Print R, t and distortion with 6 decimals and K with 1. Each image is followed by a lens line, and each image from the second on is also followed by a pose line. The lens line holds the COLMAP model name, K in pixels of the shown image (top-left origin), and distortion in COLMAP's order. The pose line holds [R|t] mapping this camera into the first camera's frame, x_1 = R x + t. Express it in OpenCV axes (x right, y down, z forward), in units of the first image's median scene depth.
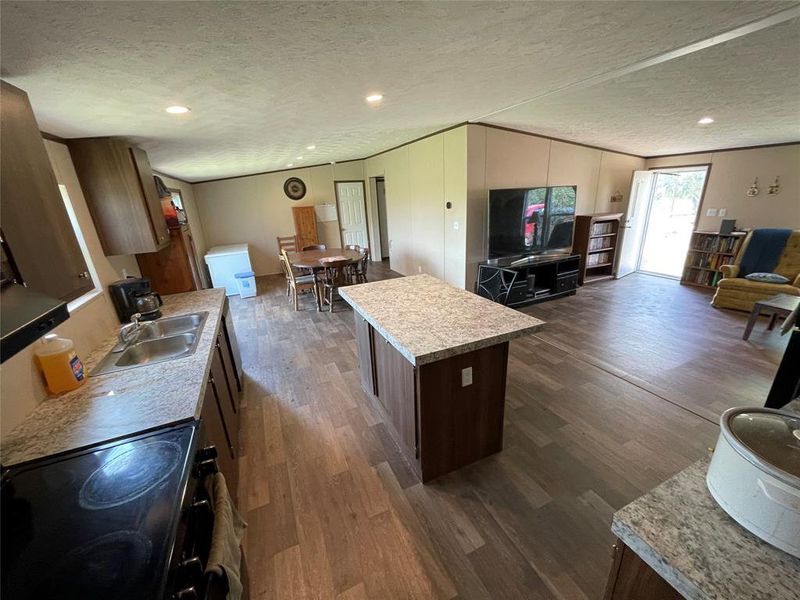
lens RADIAL K [[321.4, 0, 400.0], [0, 321.4, 300.0], [0, 0, 1]] dist [0.001068, -0.003612]
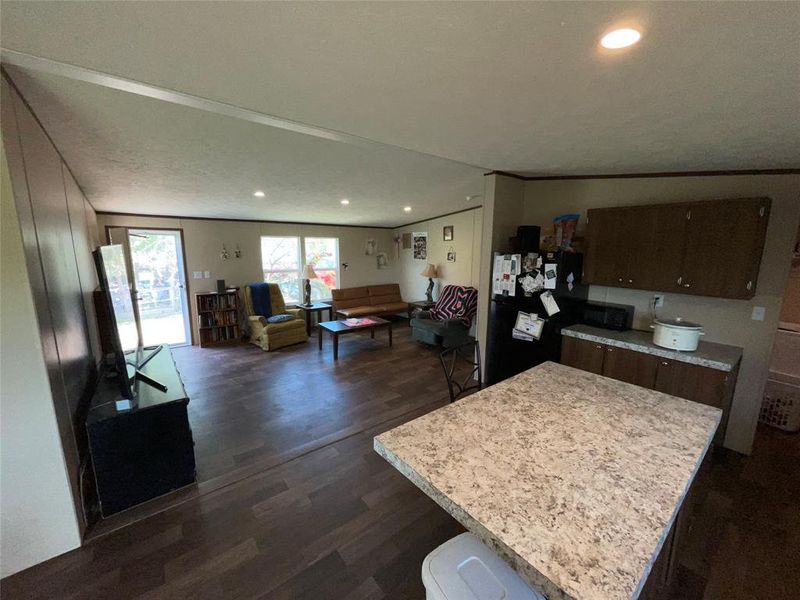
lens RADIAL K [[321.4, 0, 400.0], [0, 321.4, 300.0], [0, 0, 1]] dist [0.001068, -0.003612]
pose [[-0.244102, -0.122829, 0.961939, -0.407707], [0.305433, 0.931723, 0.196477, -0.419147], [-0.920394, 0.341768, -0.189919, 1.289263]]
